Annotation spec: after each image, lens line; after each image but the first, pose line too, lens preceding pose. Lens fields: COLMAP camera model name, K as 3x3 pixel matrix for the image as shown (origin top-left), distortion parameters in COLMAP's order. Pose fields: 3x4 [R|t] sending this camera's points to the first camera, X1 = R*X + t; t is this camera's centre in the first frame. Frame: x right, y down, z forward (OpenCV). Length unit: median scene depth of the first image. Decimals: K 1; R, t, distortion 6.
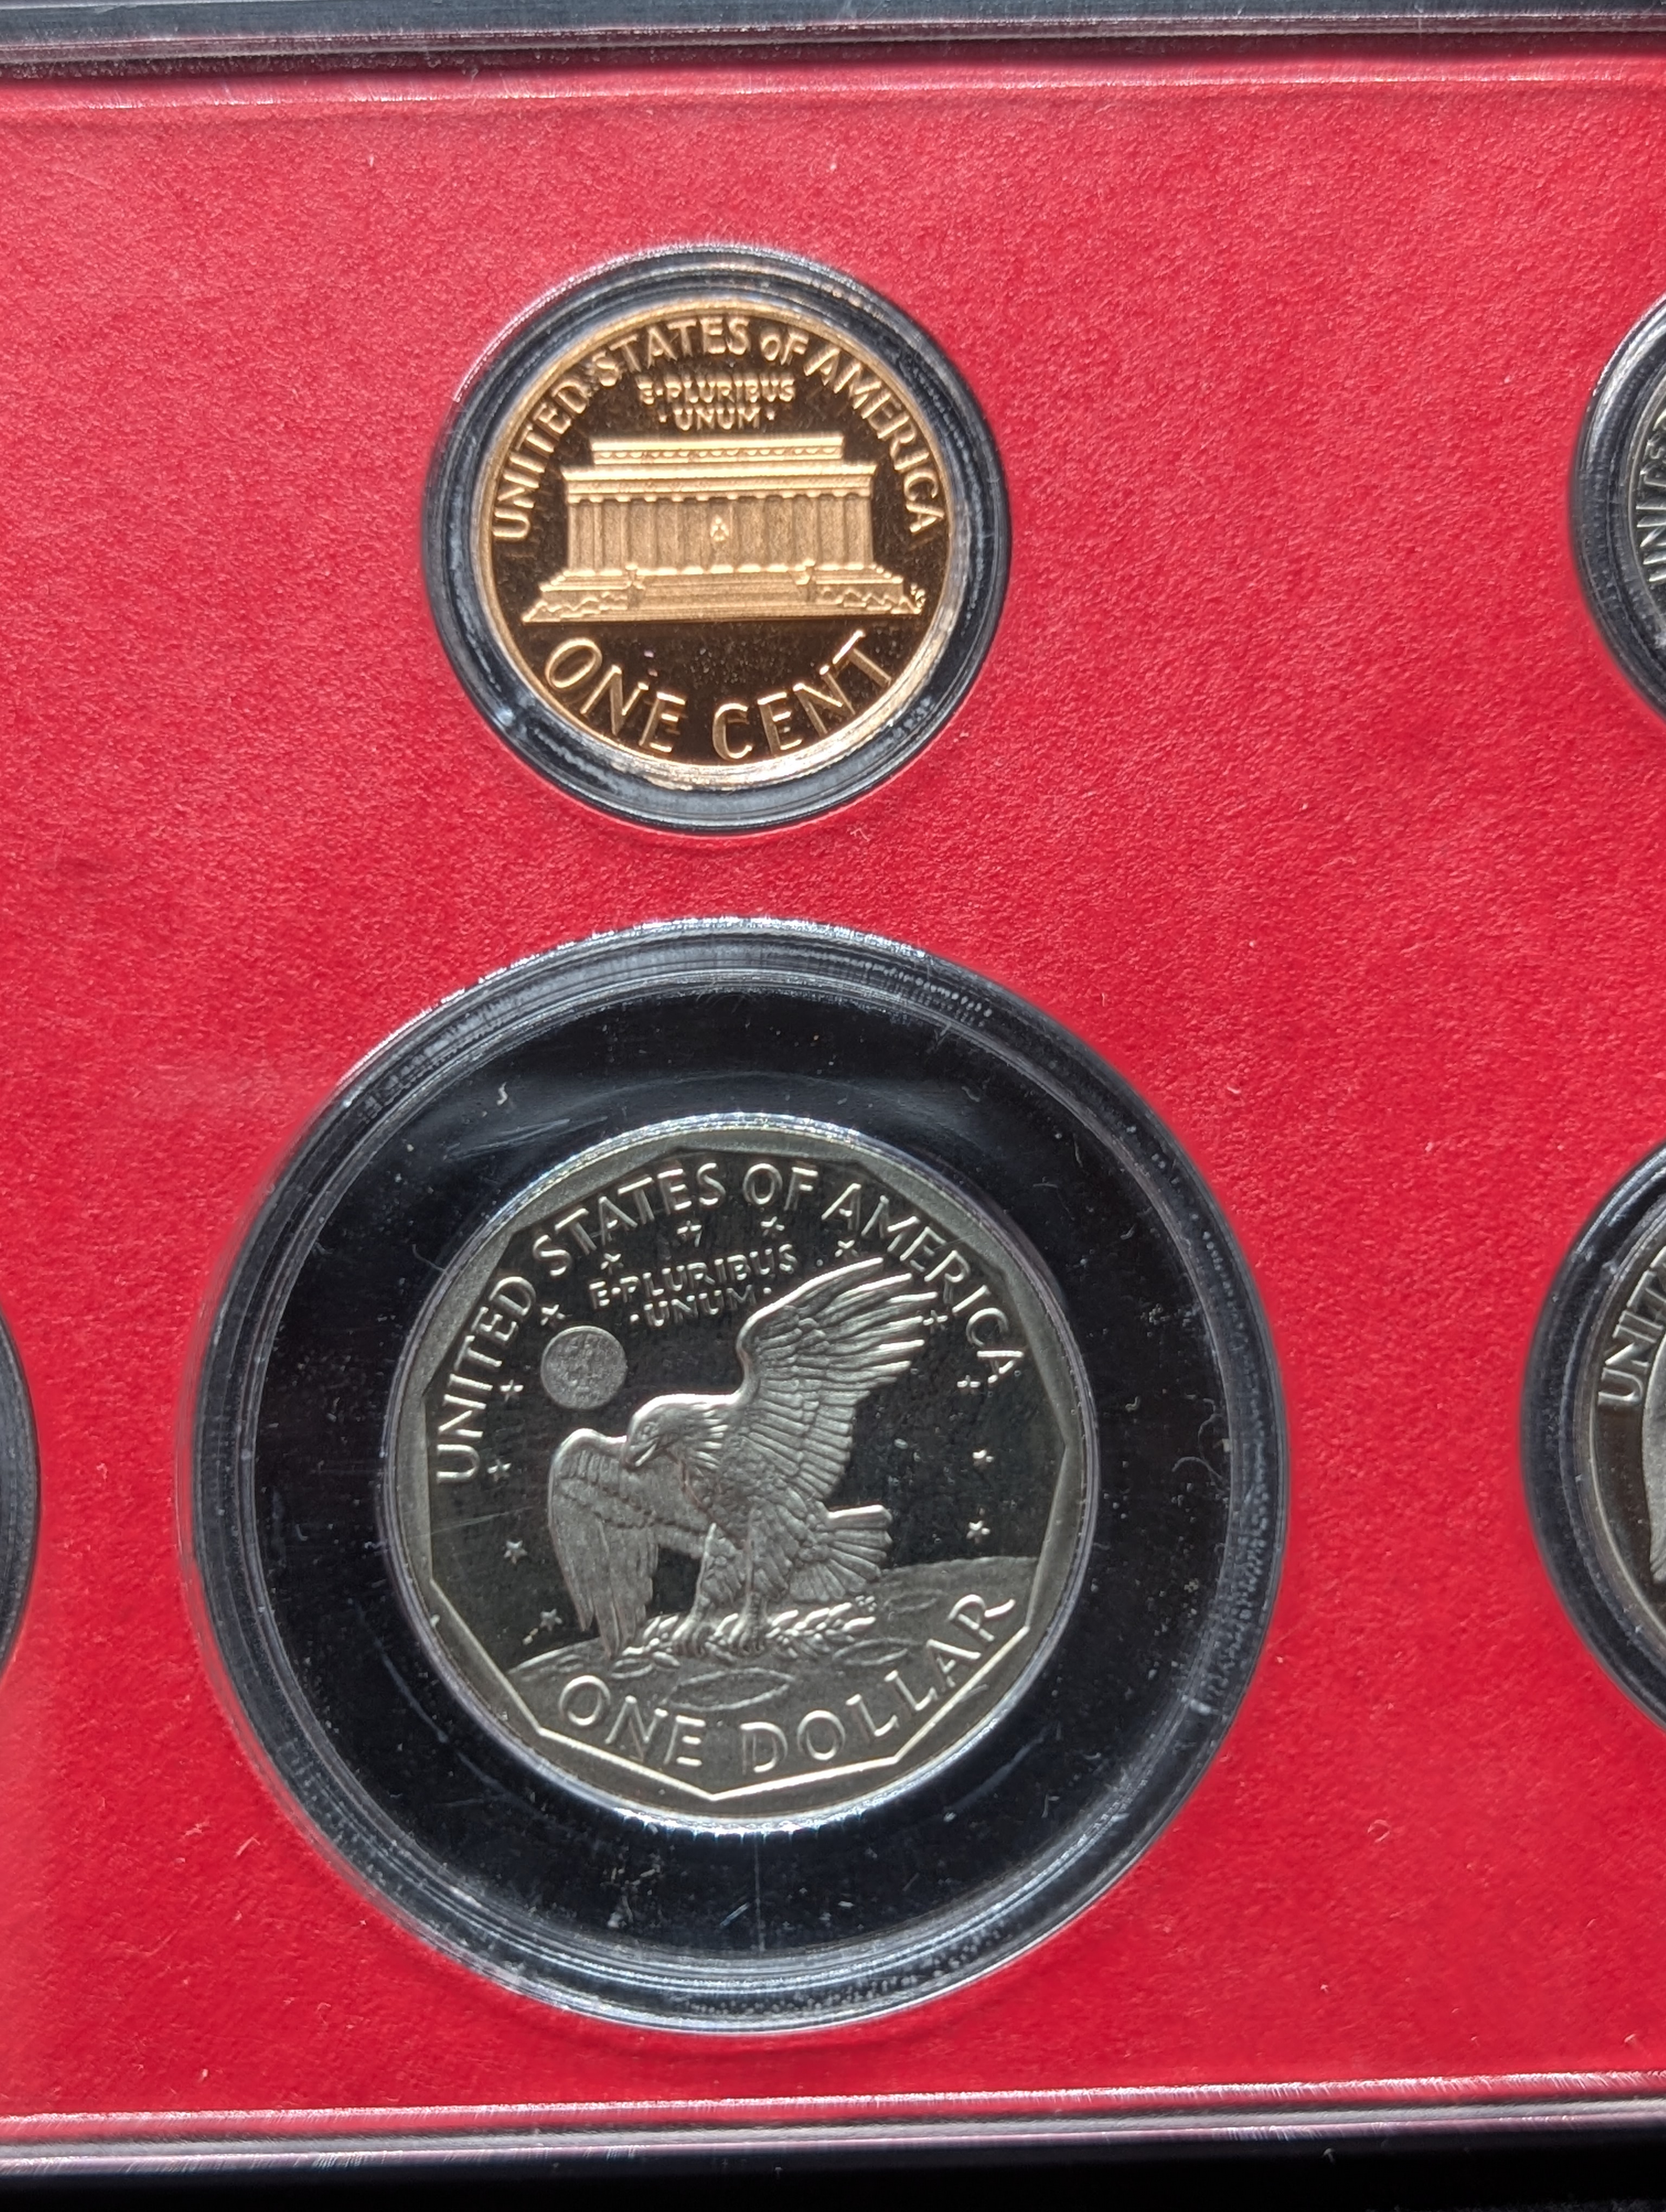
lens RADIAL K [[3031.3, 0, 832.9], [0, 3031.3, 1104.0], [0, 0, 1]] dist [0.041710, 0.000000]
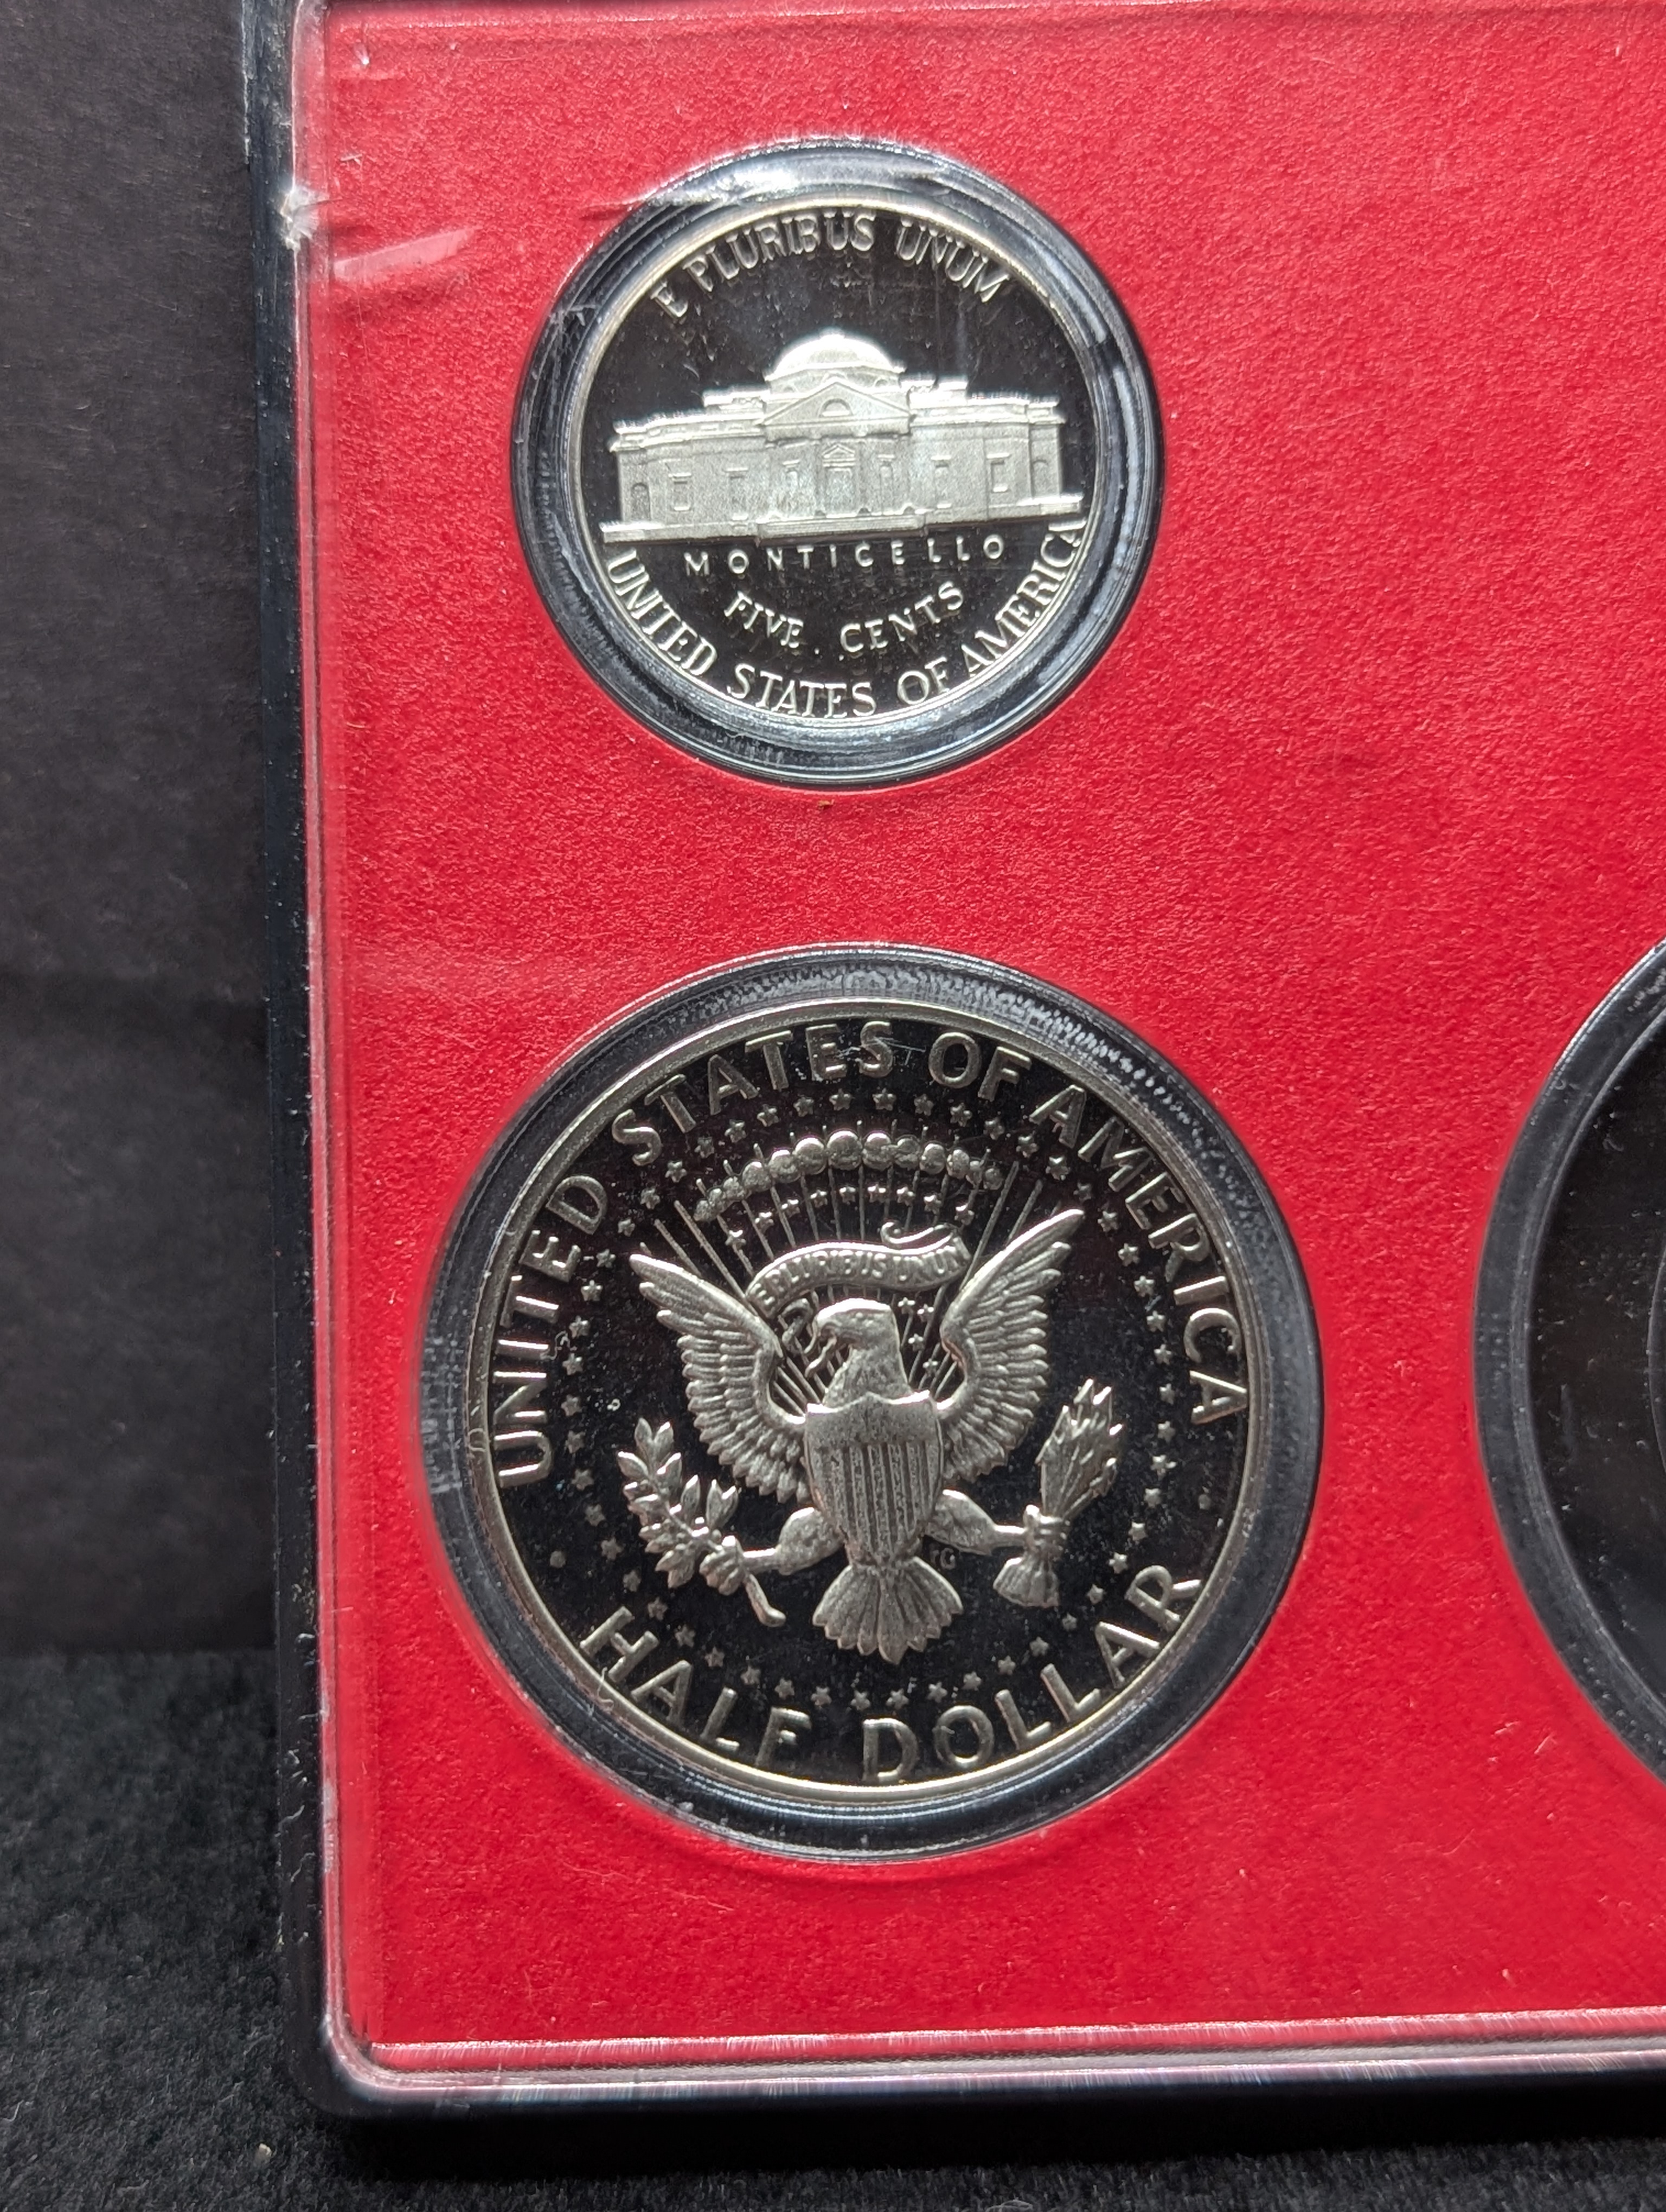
lens RADIAL K [[3031.3, 0, 833.3], [0, 3031.3, 1108.6], [0, 0, 1]] dist [0.041710, 0.000000]
pose [[0.999780, -0.008727, 0.019056, -0.435323], [0.008767, 0.999960, -0.002031, 0.035903], [-0.019037, 0.002197, 0.999816, 0.011369]]
